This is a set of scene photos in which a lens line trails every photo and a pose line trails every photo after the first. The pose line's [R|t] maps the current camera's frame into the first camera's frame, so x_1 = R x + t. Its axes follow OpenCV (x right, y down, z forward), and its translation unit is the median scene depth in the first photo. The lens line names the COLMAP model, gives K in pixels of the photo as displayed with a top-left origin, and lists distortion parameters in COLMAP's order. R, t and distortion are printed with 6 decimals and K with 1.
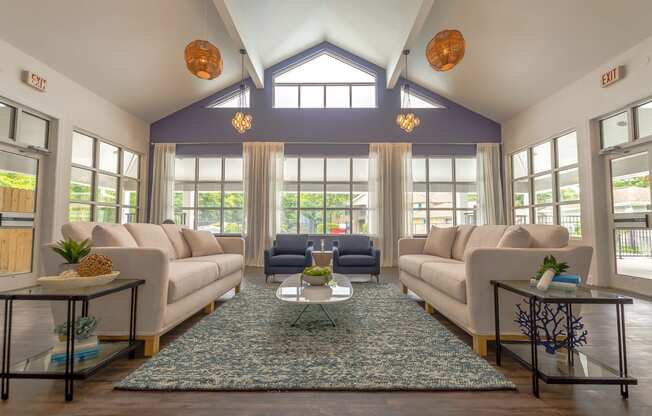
lens RADIAL K [[285.9, 0, 327.4], [0, 285.9, 211.8], [0, 0, 1]] dist [0.011118, -0.004442]
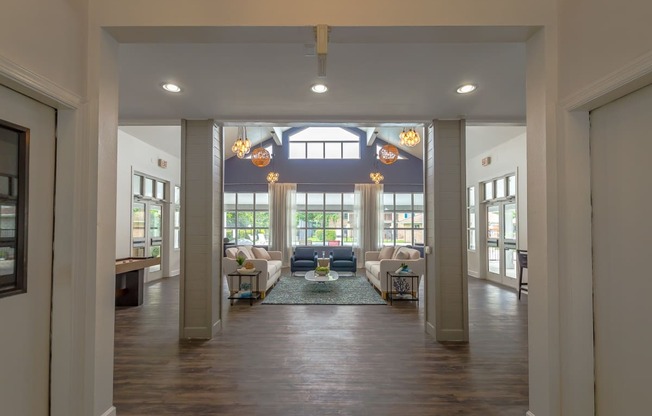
lens RADIAL K [[297.5, 0, 325.7], [0, 297.5, 220.3], [0, 0, 1]] dist [0.014013, -0.000165]
pose [[0.999974, 0.002258, 0.006853, -0.017040], [-0.002443, 0.999632, 0.027028, -0.138300], [-0.006789, -0.027044, 0.999611, -0.778949]]
